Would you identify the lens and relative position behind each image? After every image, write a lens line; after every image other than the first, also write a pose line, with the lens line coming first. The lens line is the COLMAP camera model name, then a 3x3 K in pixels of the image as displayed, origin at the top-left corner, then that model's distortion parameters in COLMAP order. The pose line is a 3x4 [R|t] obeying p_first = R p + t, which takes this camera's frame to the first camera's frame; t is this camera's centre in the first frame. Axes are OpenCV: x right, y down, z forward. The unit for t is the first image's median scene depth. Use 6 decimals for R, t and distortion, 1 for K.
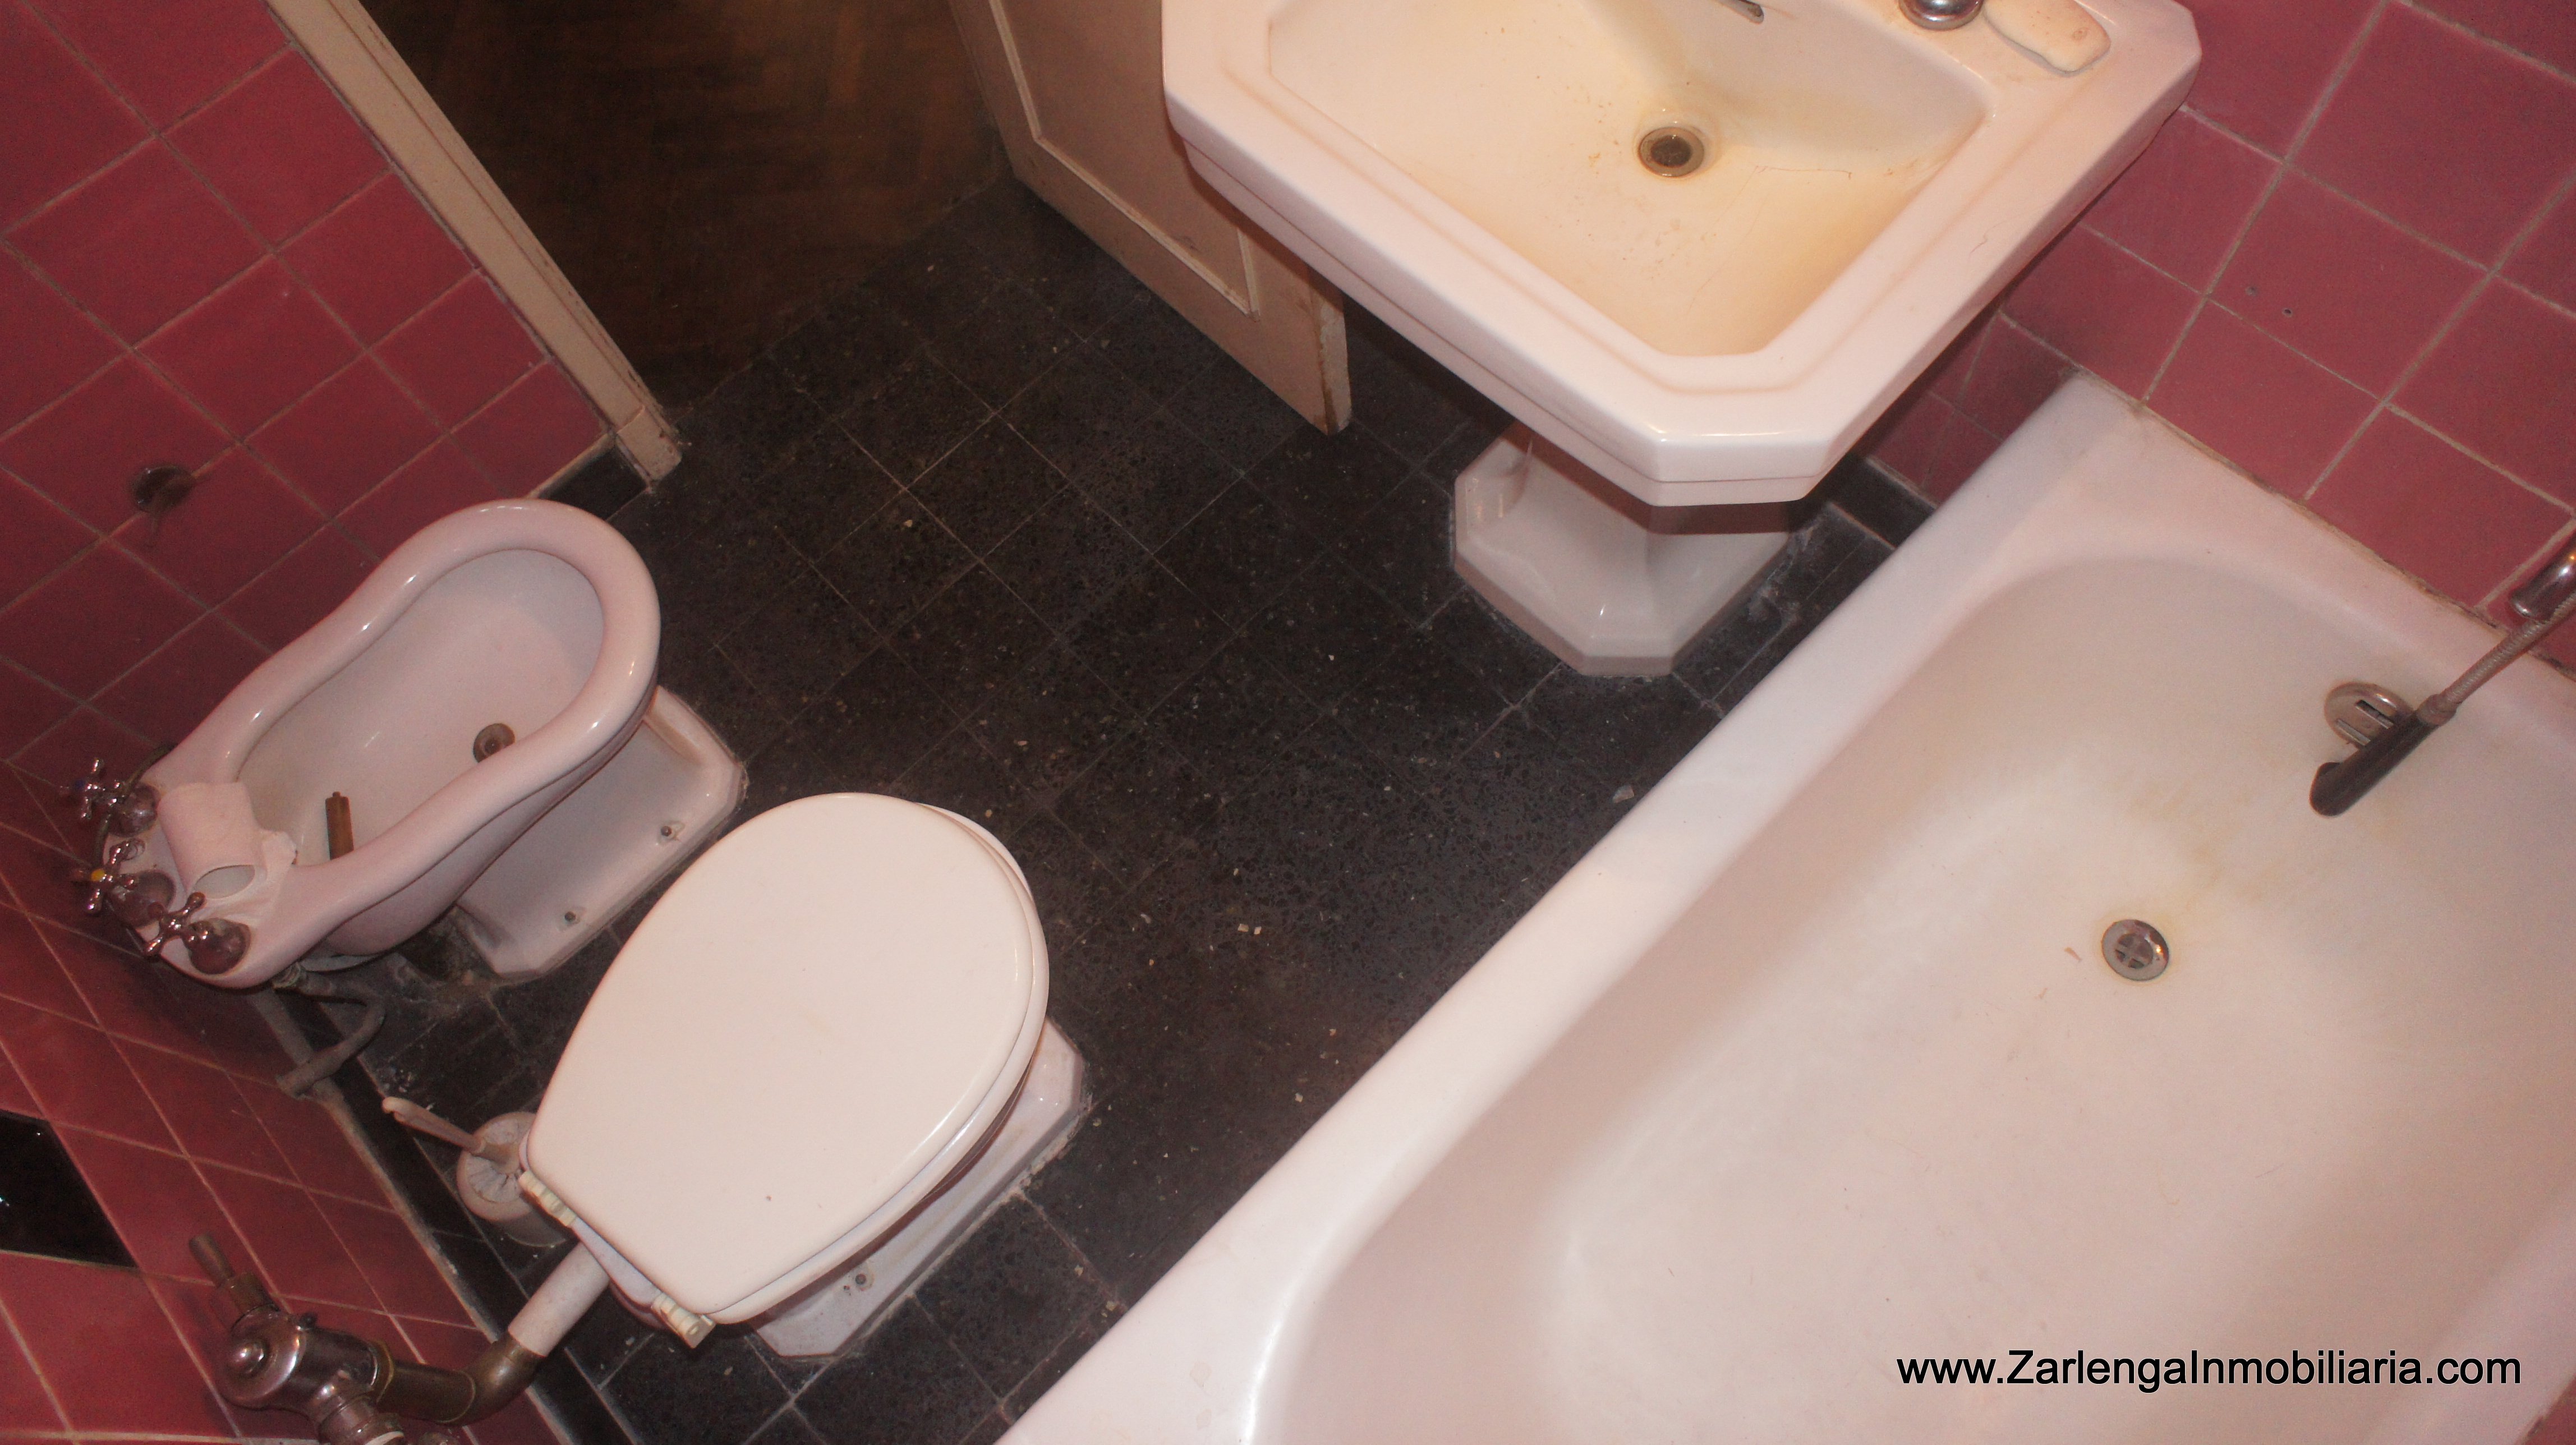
lens RADIAL K [[1748.4, 0, 1288.0], [0, 1748.4, 722.5], [0, 0, 1]] dist [-0.080137, 0.106741]
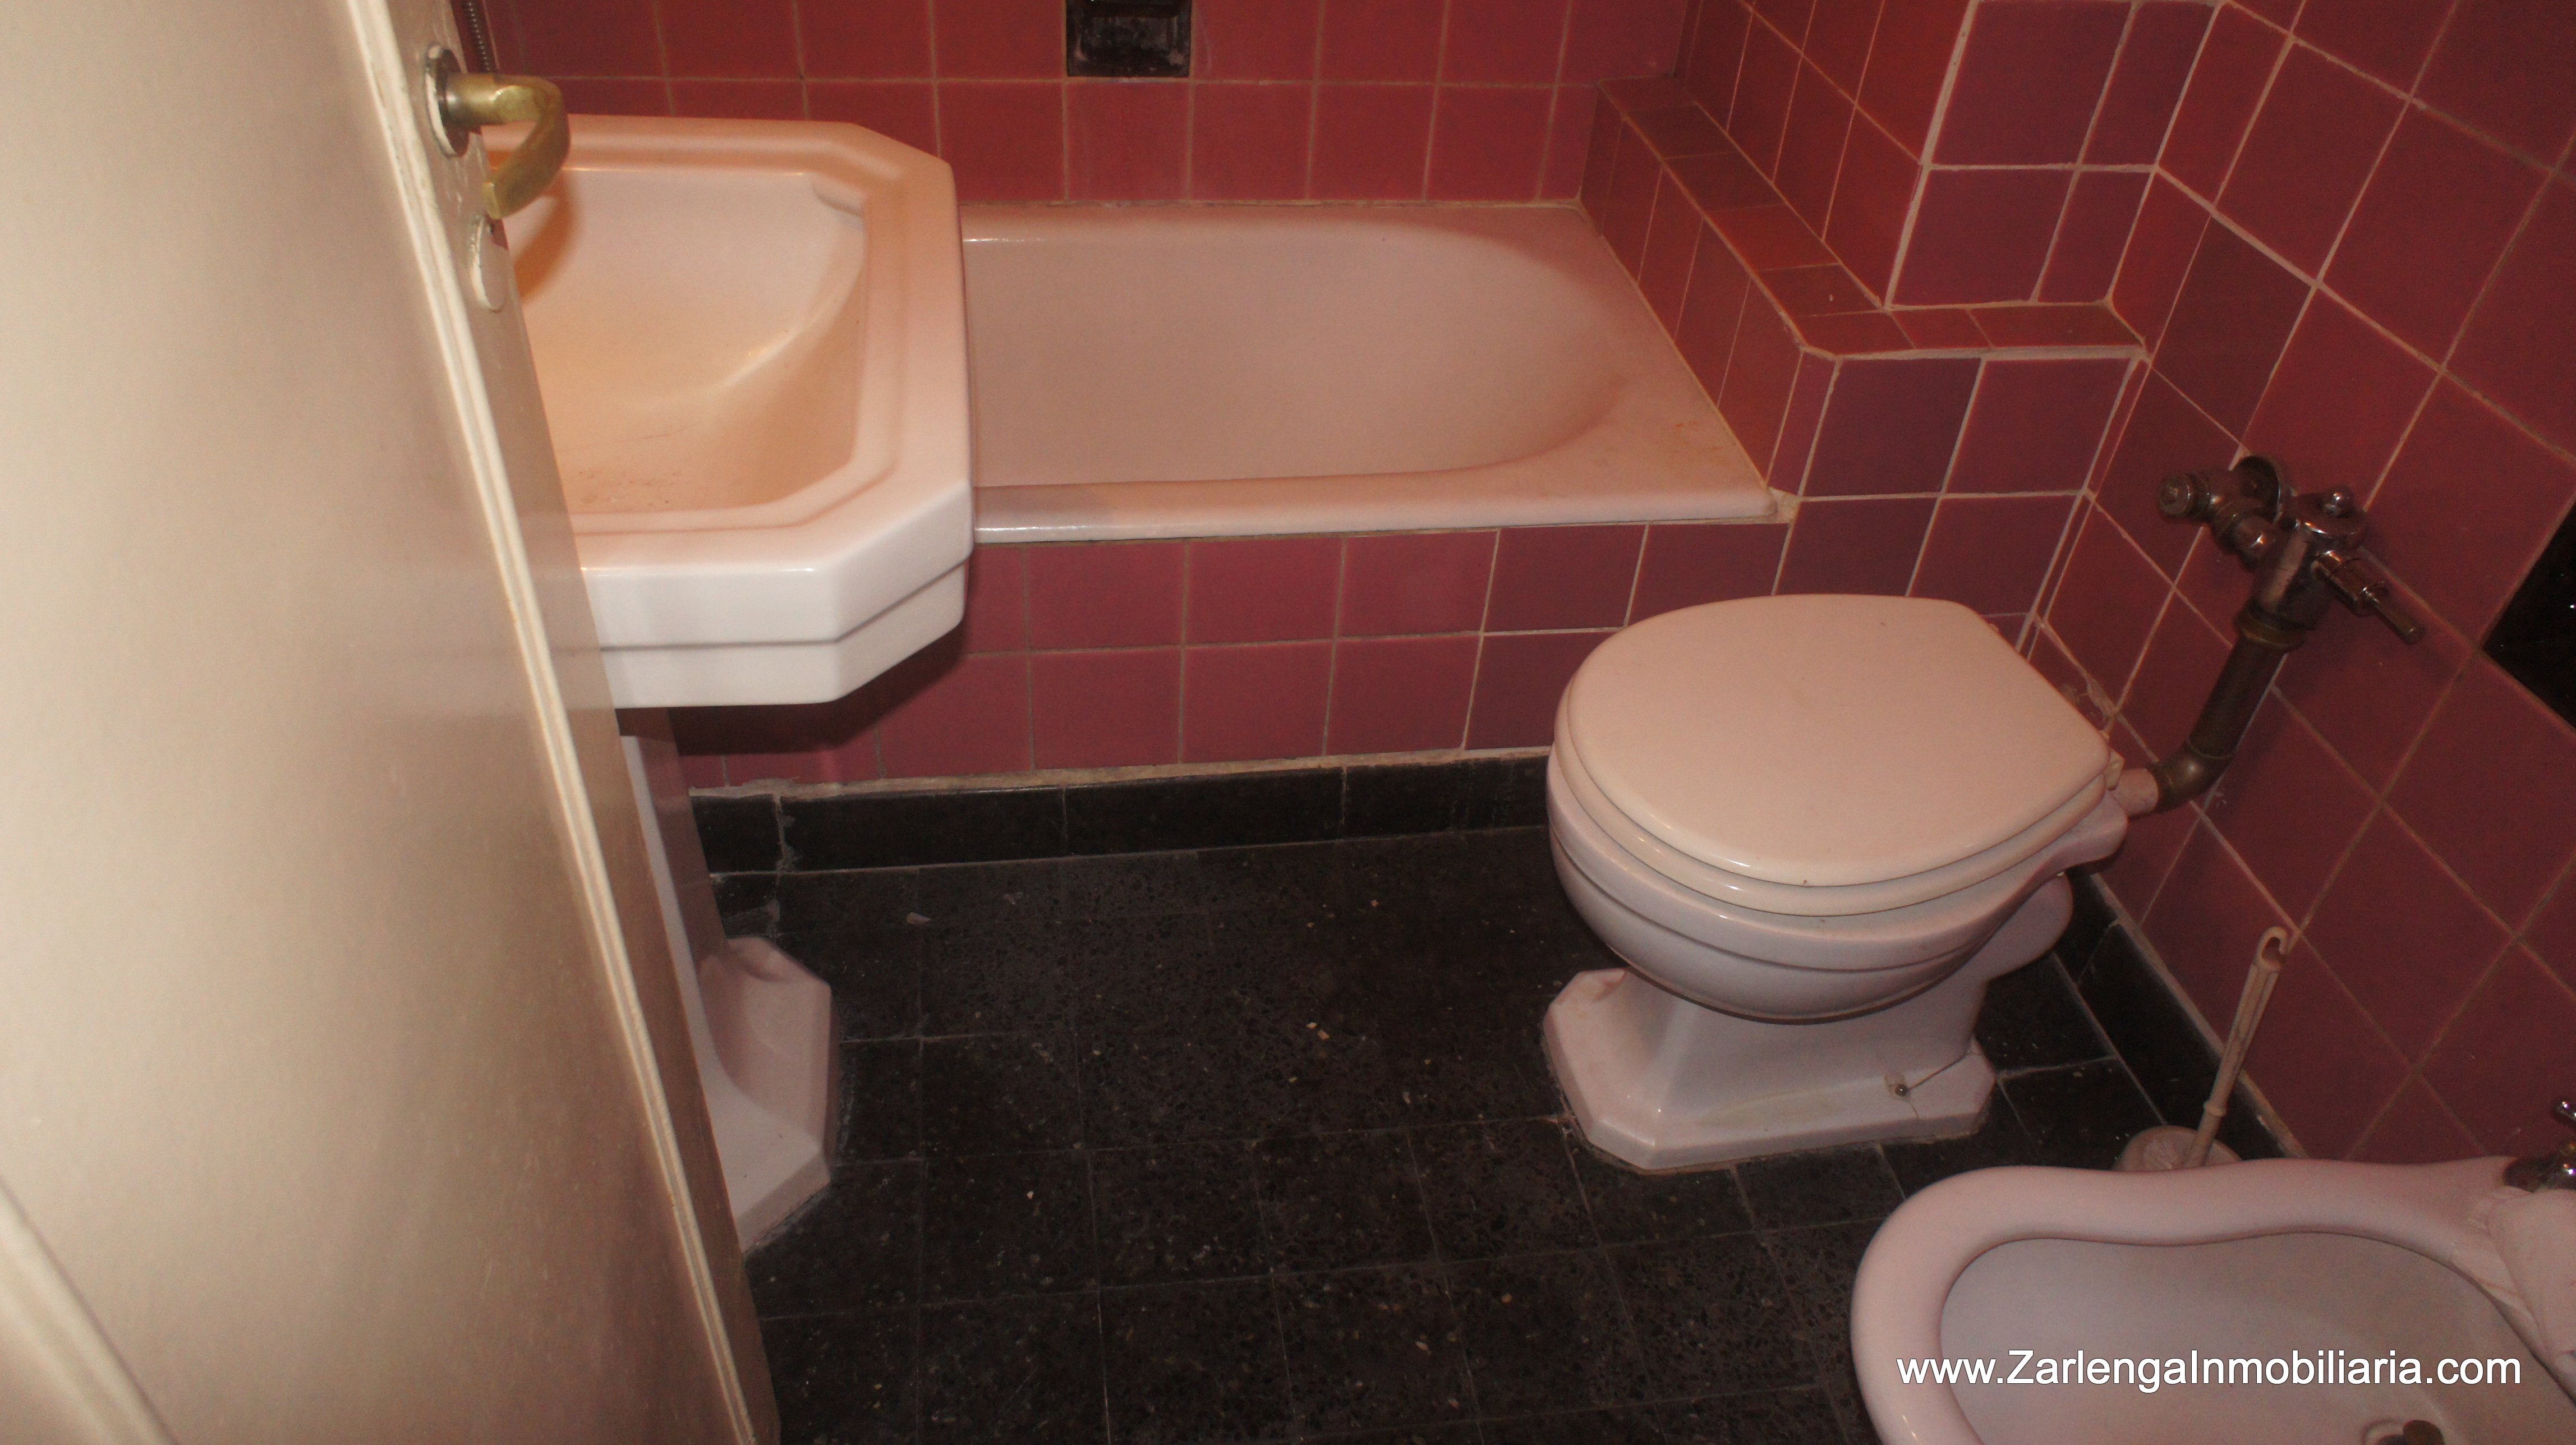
lens RADIAL K [[1748.4, 0, 1288.0], [0, 1748.4, 722.5], [0, 0, 1]] dist [-0.080137, 0.106741]
pose [[-0.817219, -0.317333, 0.481096, -0.382009], [0.535844, -0.111020, 0.836986, -0.612302], [-0.212192, 0.941793, 0.260769, 0.589077]]
